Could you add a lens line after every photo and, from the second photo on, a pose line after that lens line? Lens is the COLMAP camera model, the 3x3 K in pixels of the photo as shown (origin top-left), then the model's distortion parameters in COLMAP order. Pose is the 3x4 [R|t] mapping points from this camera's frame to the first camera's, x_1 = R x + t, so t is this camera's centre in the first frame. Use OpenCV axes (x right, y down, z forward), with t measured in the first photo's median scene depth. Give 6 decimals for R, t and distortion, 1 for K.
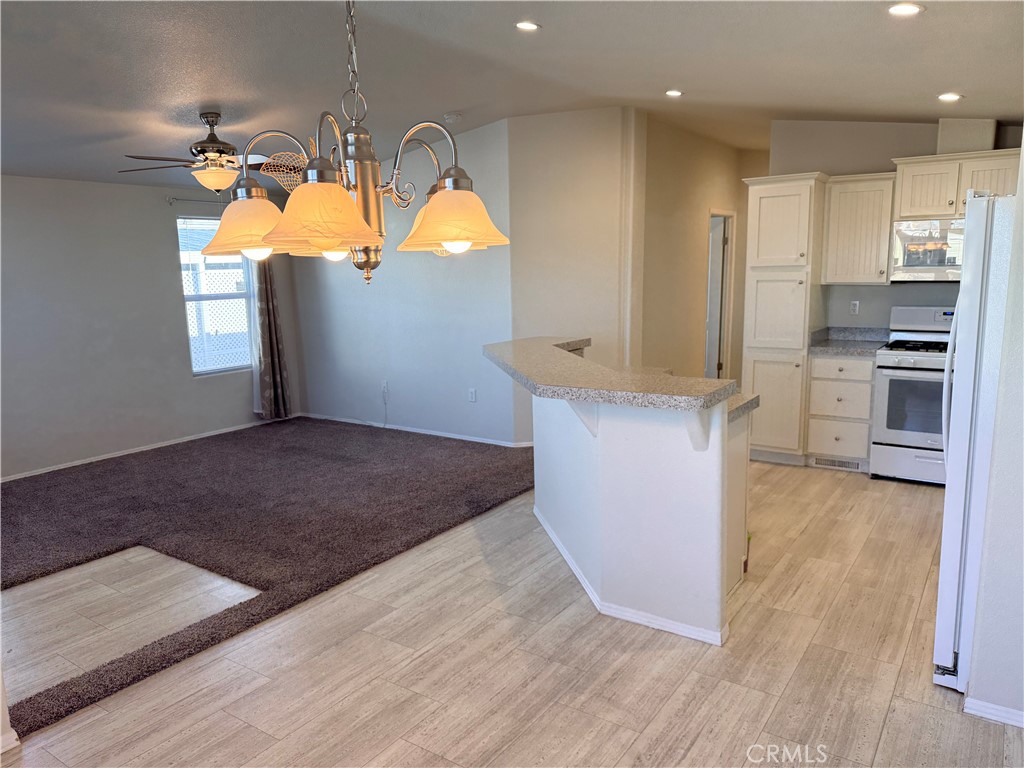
lens RADIAL K [[714.5, 0, 514.5], [0, 714.5, 387.2], [0, 0, 1]] dist [0.072955, -0.096599]
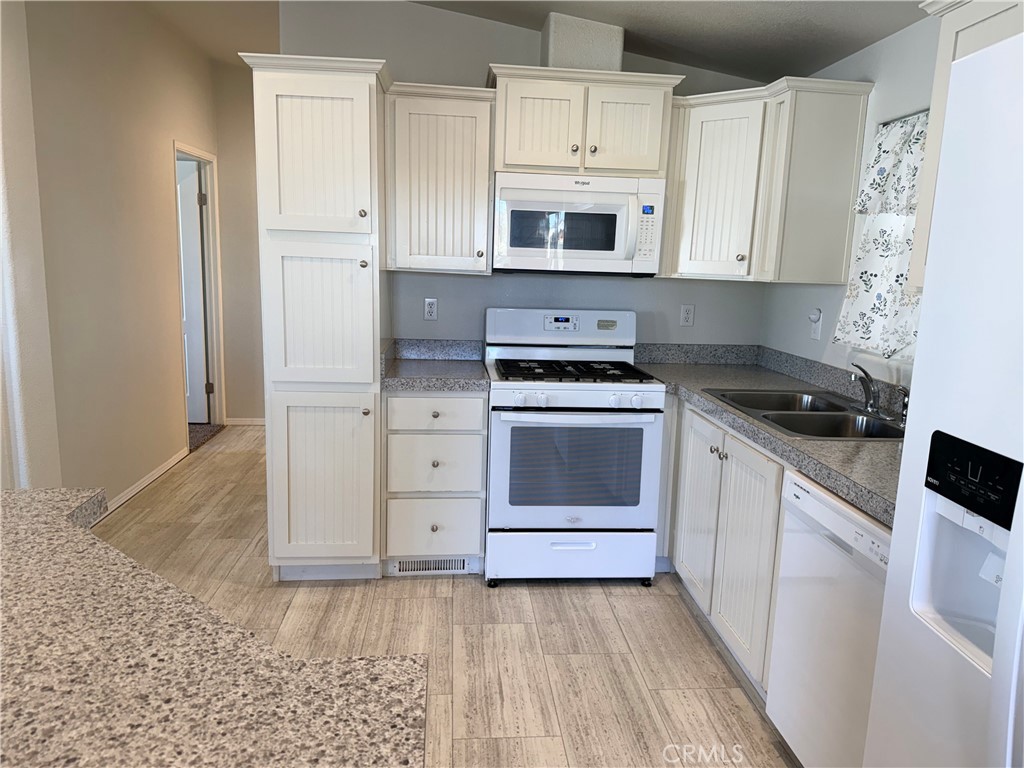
lens RADIAL K [[714.5, 0, 520.2], [0, 714.5, 387.5], [0, 0, 1]] dist [0.072955, -0.096599]
pose [[0.765403, -0.069147, 0.639825, 0.147423], [0.057984, 0.997577, 0.038445, -0.073554], [-0.640933, 0.007674, 0.767558, 0.568967]]
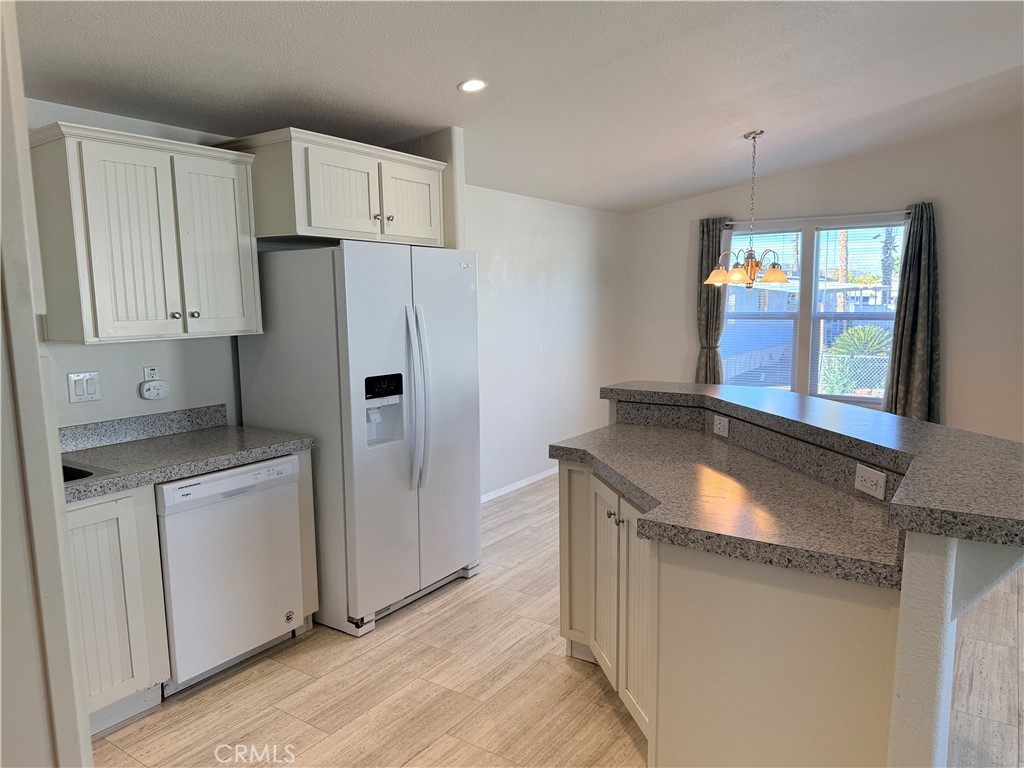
lens RADIAL K [[714.5, 0, 518.2], [0, 714.5, 389.4], [0, 0, 1]] dist [0.072955, -0.096599]
pose [[-0.999316, 0.036477, -0.006033, 0.281937], [0.033165, 0.956502, 0.289834, -0.222266], [0.016343, 0.289435, -0.957058, 1.330662]]
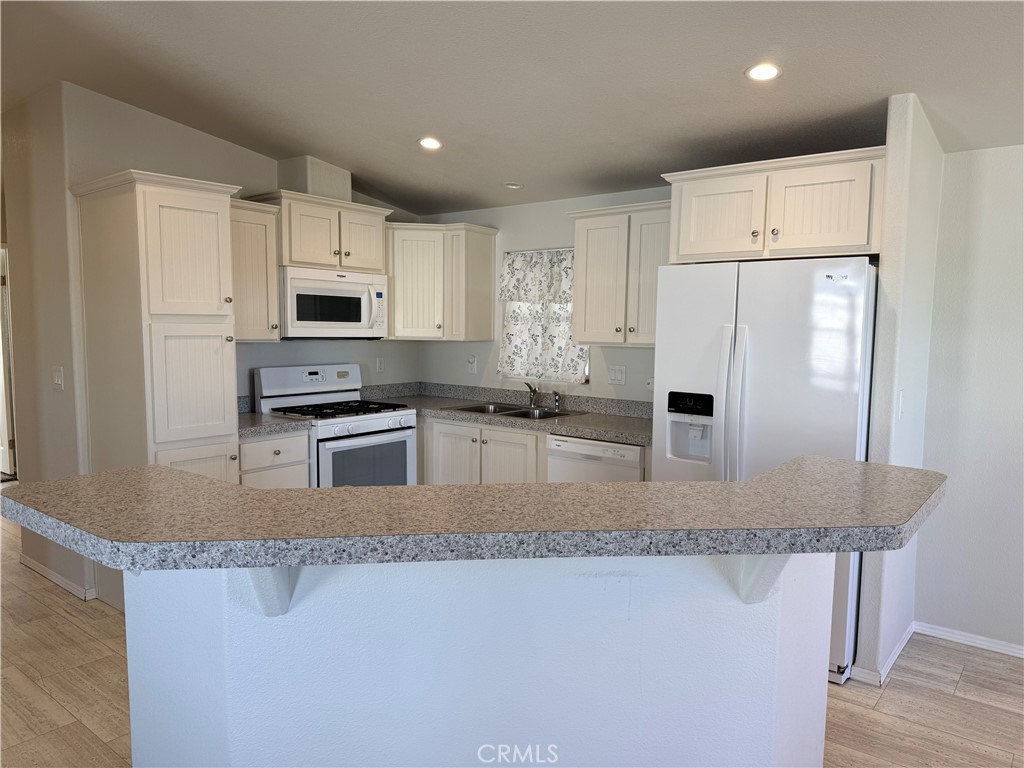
lens RADIAL K [[714.5, 0, 508.8], [0, 714.5, 387.6], [0, 0, 1]] dist [0.072955, -0.096599]
pose [[0.072380, -0.068384, 0.995030, -0.317988], [0.150401, 0.986987, 0.056891, -0.110781], [-0.985972, 0.145536, 0.081724, 0.774508]]
